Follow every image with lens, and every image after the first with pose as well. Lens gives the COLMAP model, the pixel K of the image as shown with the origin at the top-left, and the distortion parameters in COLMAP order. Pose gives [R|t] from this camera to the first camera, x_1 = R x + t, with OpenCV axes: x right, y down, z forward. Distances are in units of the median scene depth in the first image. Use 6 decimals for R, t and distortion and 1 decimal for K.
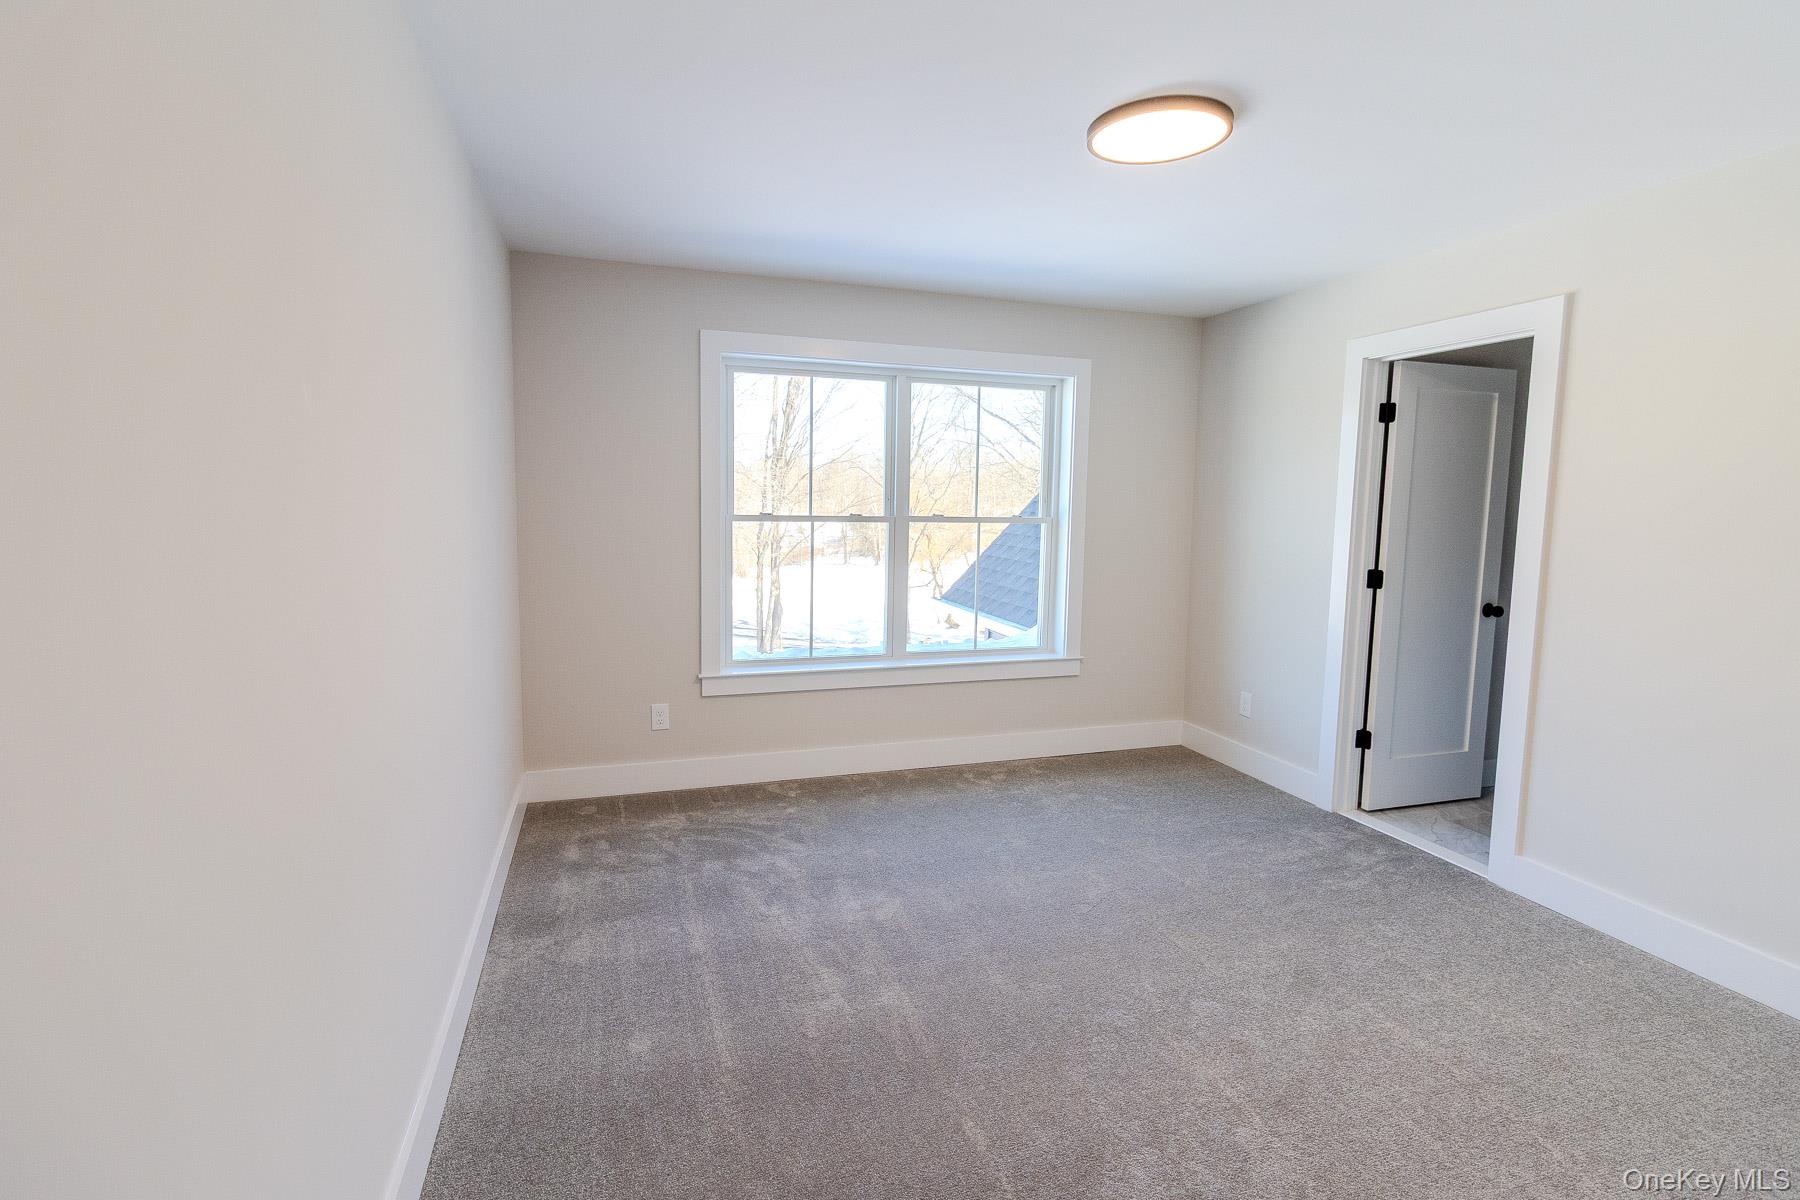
lens RADIAL K [[820.7, 0, 876.0], [0, 820.7, 589.5], [0, 0, 1]] dist [0.003067, 0.003531]
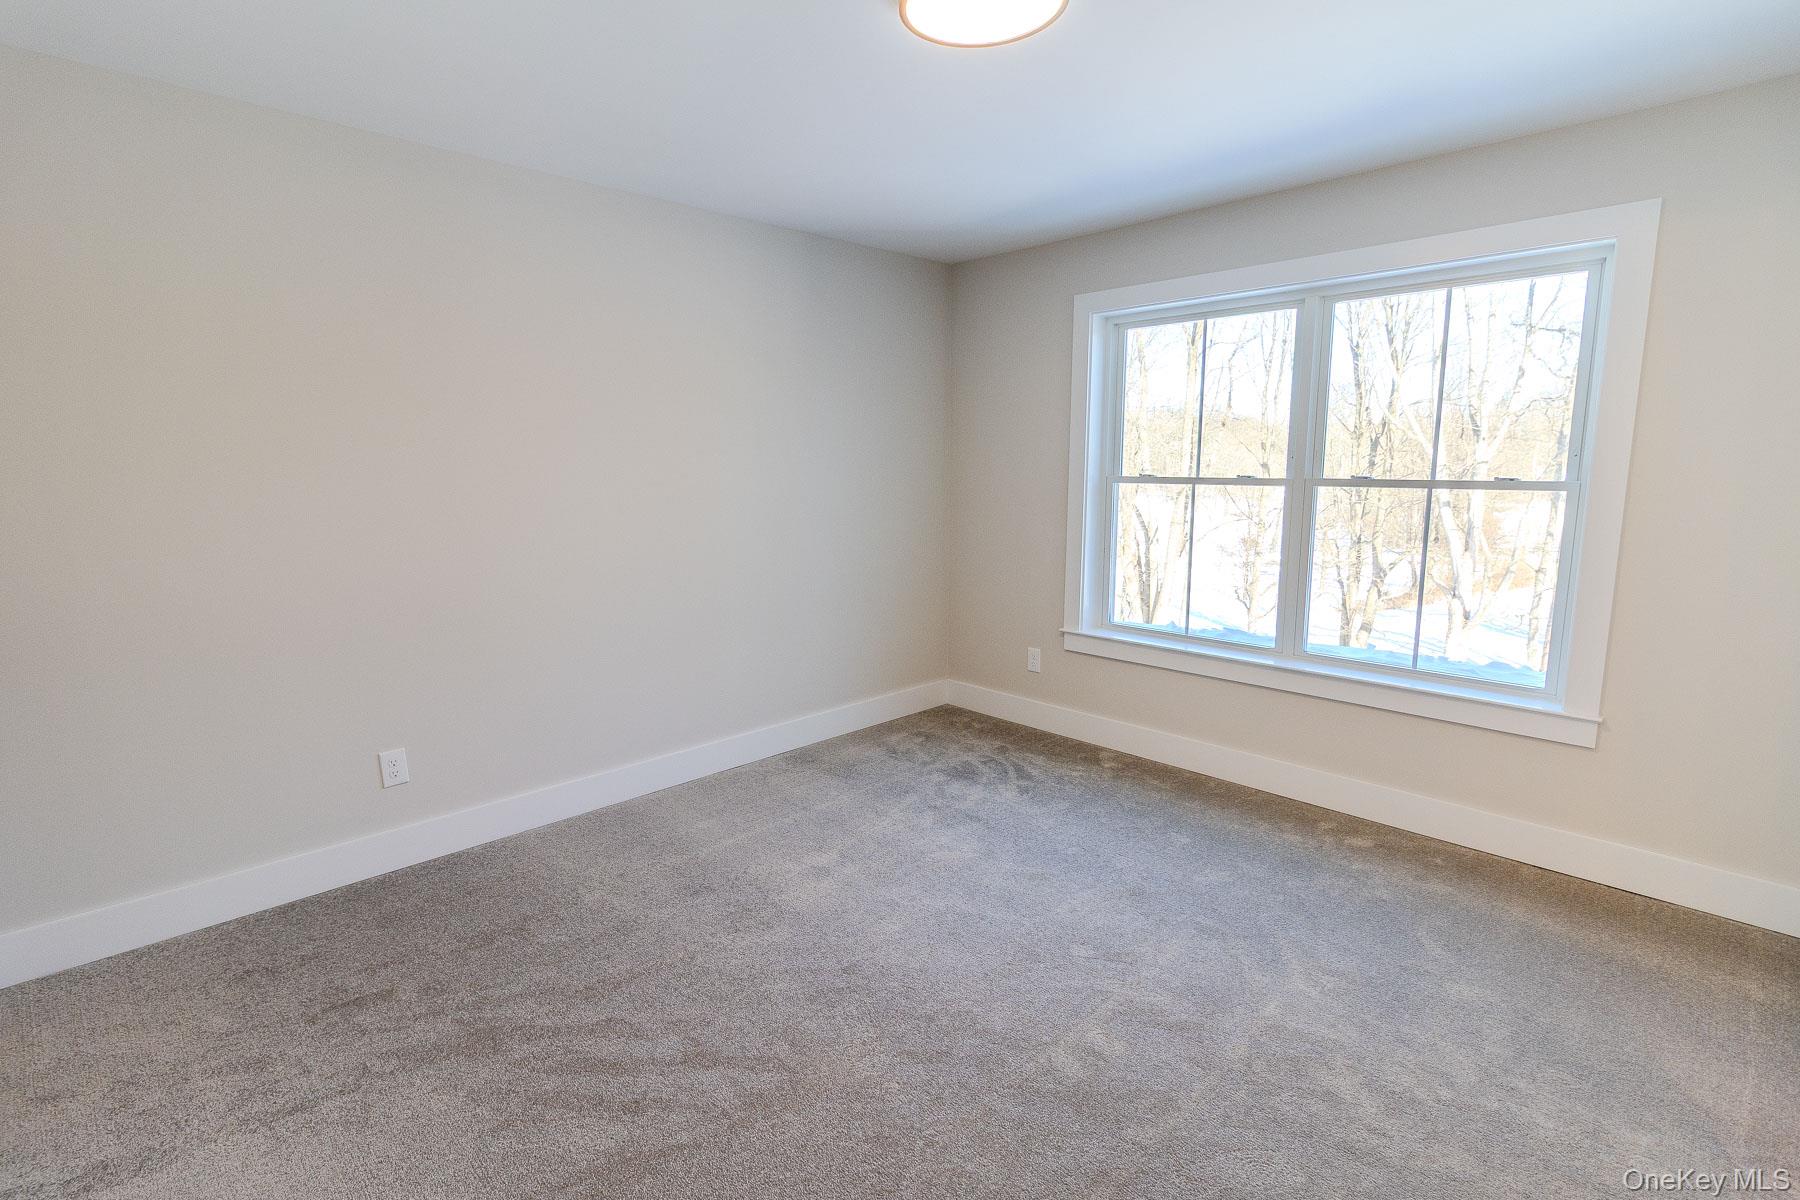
lens RADIAL K [[820.7, 0, 909.4], [0, 820.7, 595.4], [0, 0, 1]] dist [0.003067, 0.003531]
pose [[0.460484, 0.125015, -0.878820, 0.607218], [-0.090629, 0.991481, 0.093554, -0.018935], [0.883029, 0.036567, 0.467891, 0.323851]]
